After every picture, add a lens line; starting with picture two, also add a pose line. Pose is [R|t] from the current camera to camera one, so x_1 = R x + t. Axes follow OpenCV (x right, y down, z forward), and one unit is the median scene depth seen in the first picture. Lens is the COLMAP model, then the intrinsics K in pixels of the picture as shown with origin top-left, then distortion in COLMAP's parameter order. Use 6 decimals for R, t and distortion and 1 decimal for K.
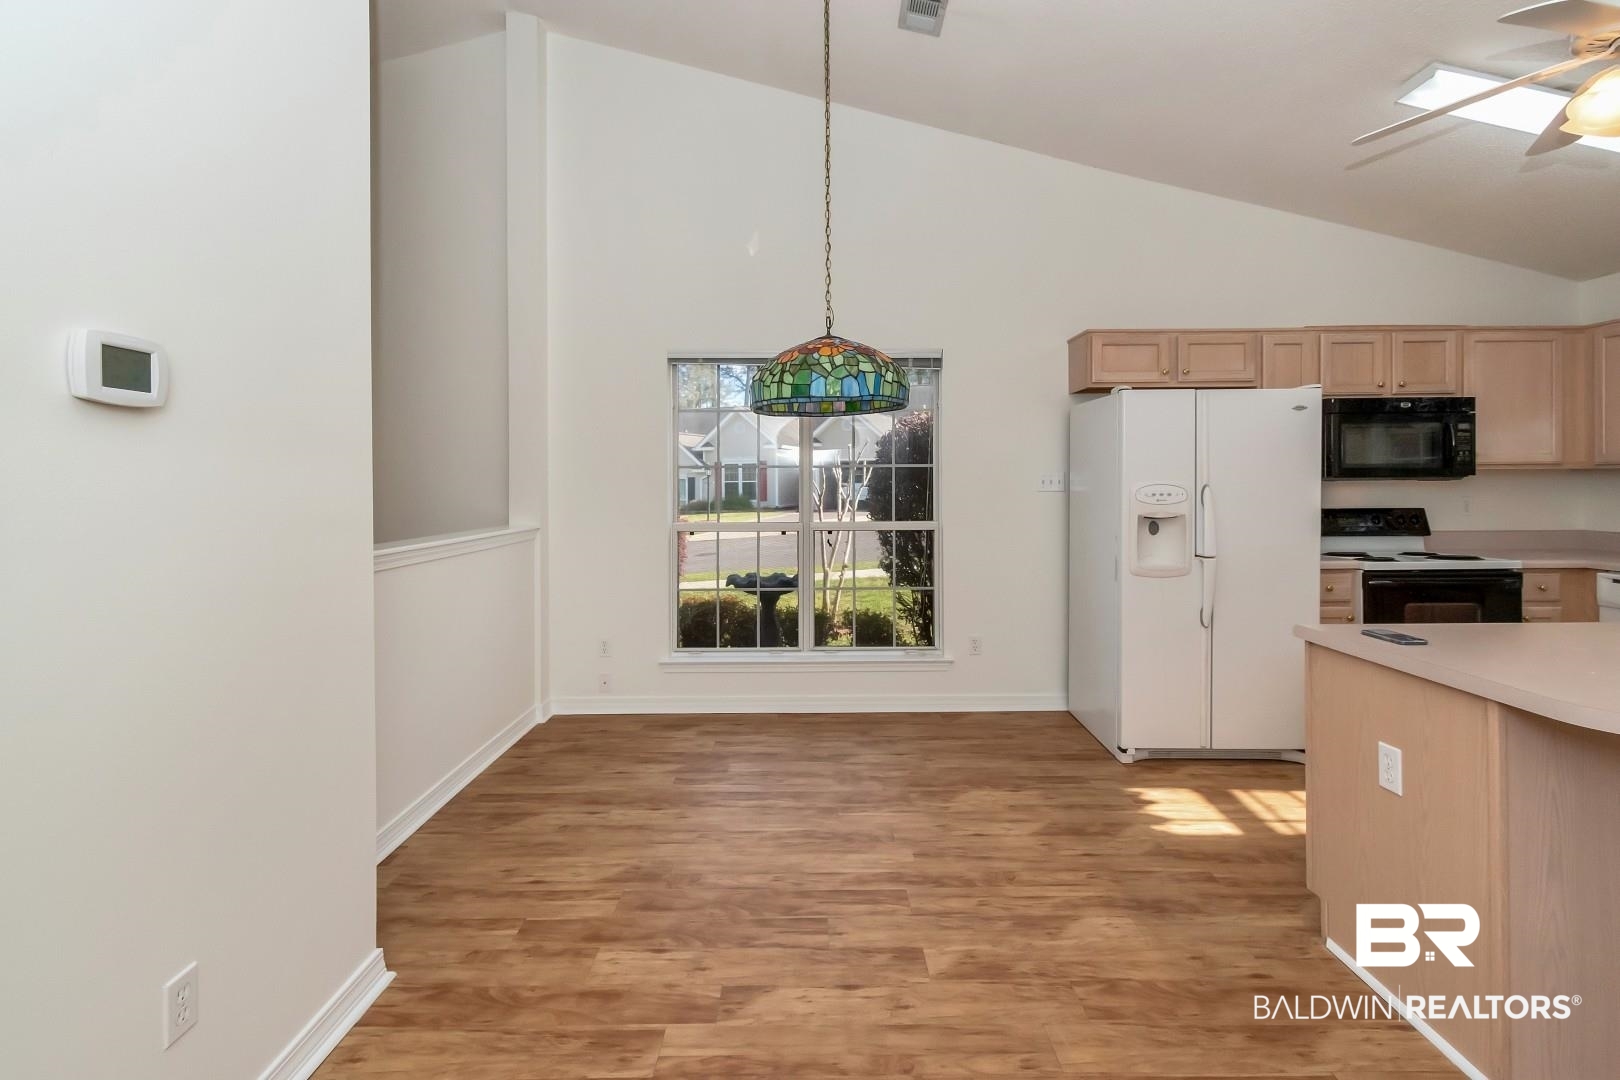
lens RADIAL K [[736.4, 0, 813.3], [0, 736.4, 486.9], [0, 0, 1]] dist [0.000146, -0.000713]
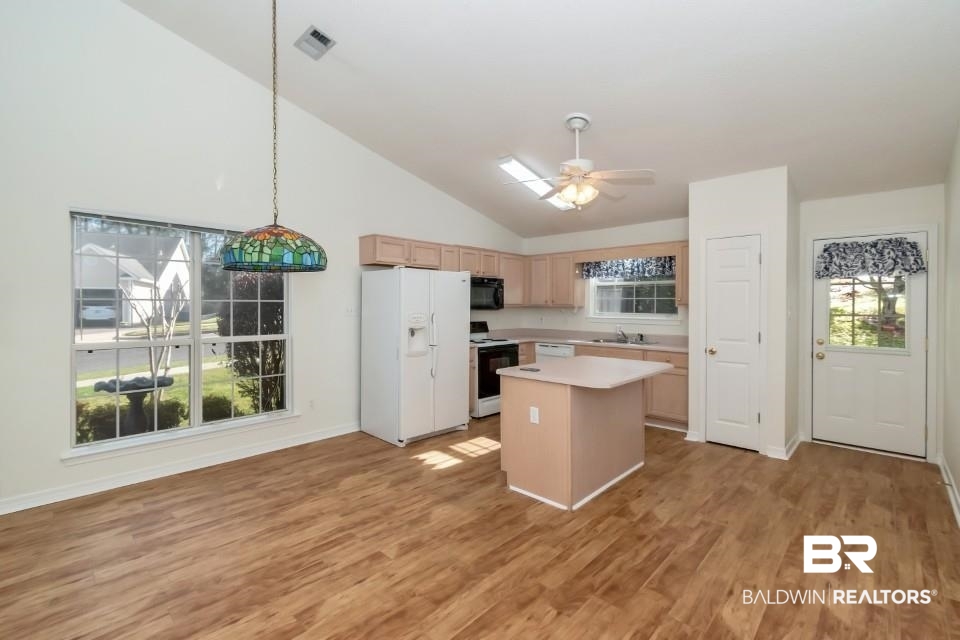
lens RADIAL K [[430.4, 0, 480.1], [0, 430.4, 307.9], [0, 0, 1]] dist [0.000625, -0.000361]
pose [[0.686801, 0.004198, 0.726833, -0.312720], [-0.002404, 0.999991, -0.003504, -0.014463], [-0.726842, 0.000659, 0.686805, 0.005469]]
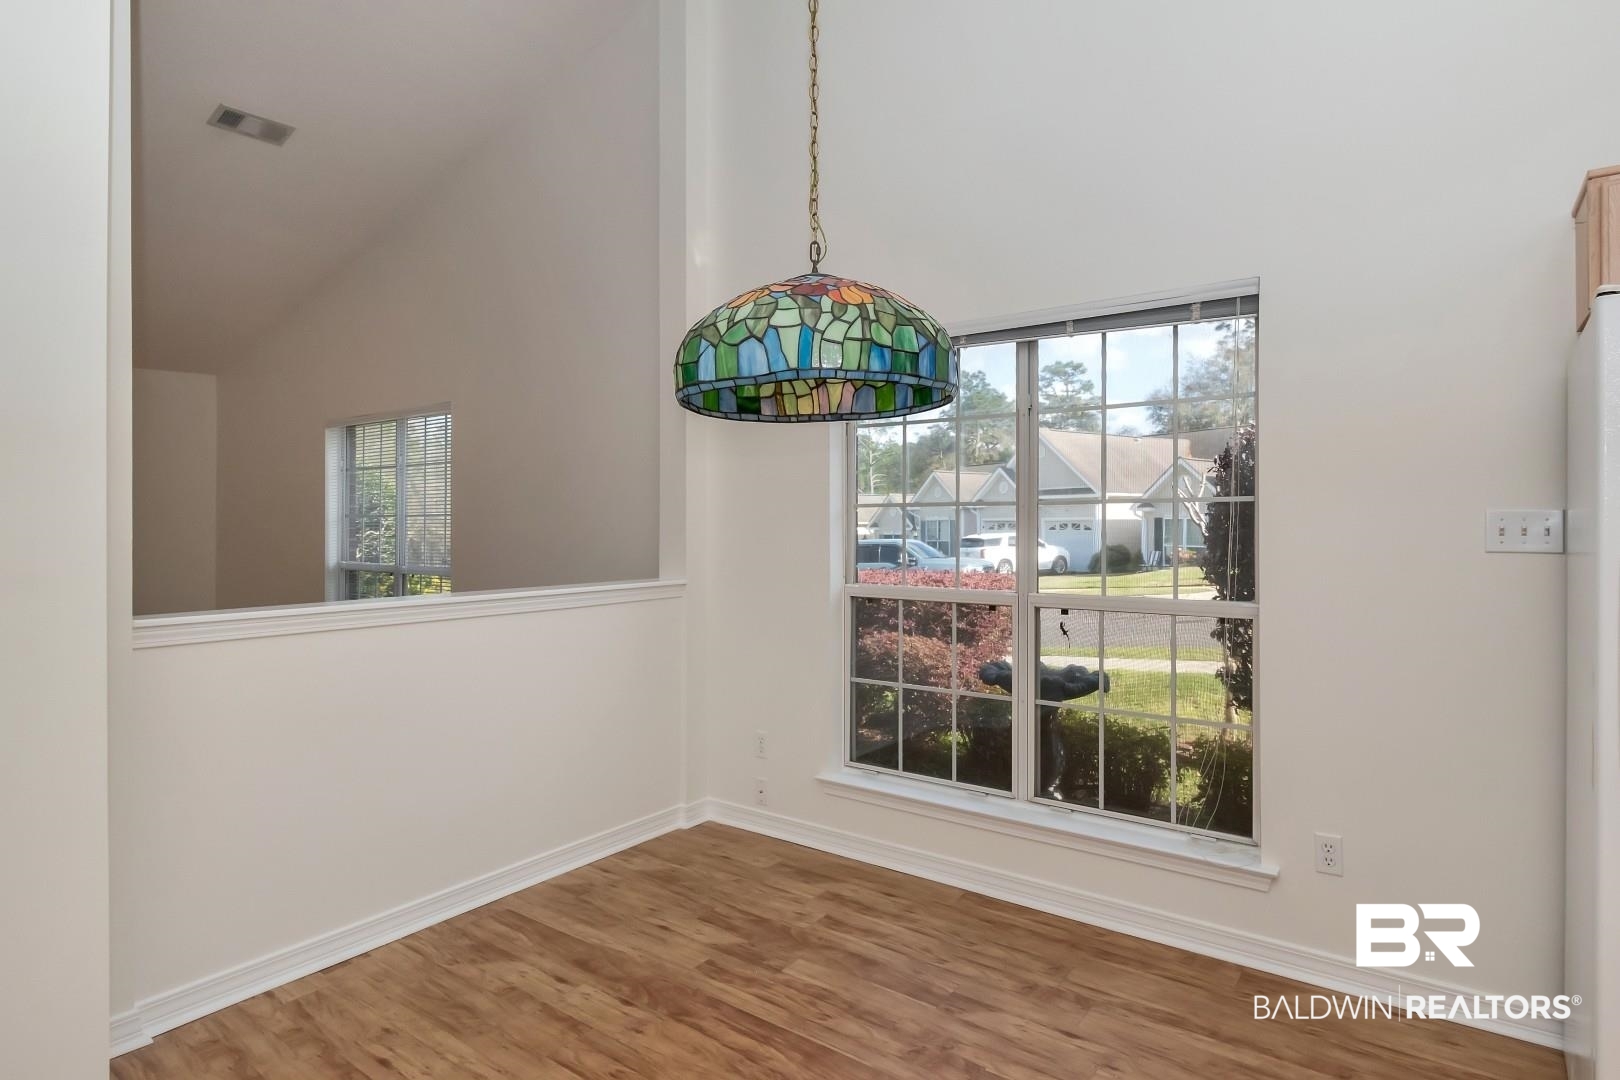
lens RADIAL K [[867.4, 0, 813.8], [0, 867.4, 524.3], [0, 0, 1]] dist [-0.000737, -0.000515]
pose [[0.804709, 0.003723, -0.593658, 0.359212], [-0.006057, 0.999980, -0.001939, -0.009133], [0.593639, 0.005156, 0.804715, 0.392905]]
